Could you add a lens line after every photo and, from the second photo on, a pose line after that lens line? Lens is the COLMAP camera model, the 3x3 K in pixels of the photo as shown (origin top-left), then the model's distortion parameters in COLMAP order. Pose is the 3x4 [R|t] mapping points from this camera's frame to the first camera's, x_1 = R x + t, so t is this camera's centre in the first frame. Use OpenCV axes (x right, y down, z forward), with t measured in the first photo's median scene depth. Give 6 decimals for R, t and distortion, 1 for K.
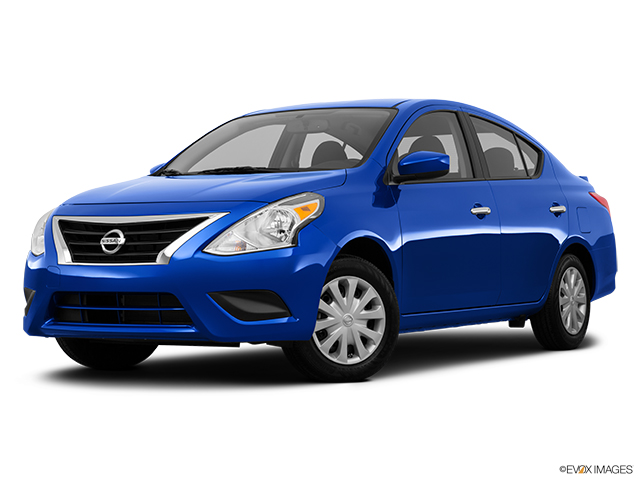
lens RADIAL K [[1326.7, 0, 320.0], [0, 1326.7, 240.0], [0, 0, 1]] dist [0.024610, 0.104703]
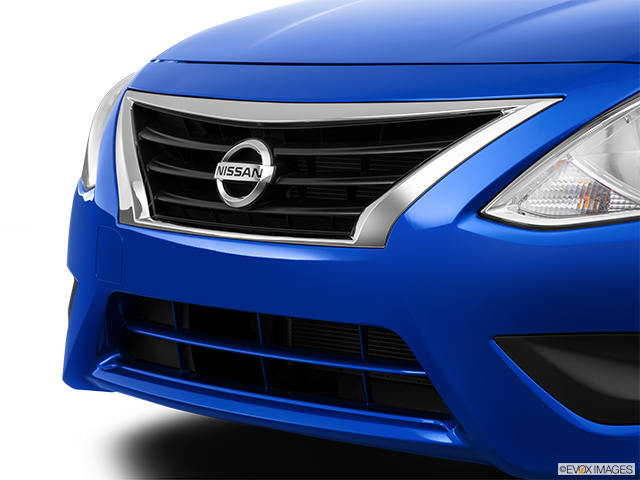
lens RADIAL K [[1769.2, 0, 320.0], [0, 1769.2, 240.0], [0, 0, 1]] dist [0.053939, 0.337239]
pose [[0.973807, 0.021640, -0.226346, -0.023352], [0.004671, 0.993347, 0.115066, -0.035840], [0.227330, -0.113109, 0.967227, 0.512486]]
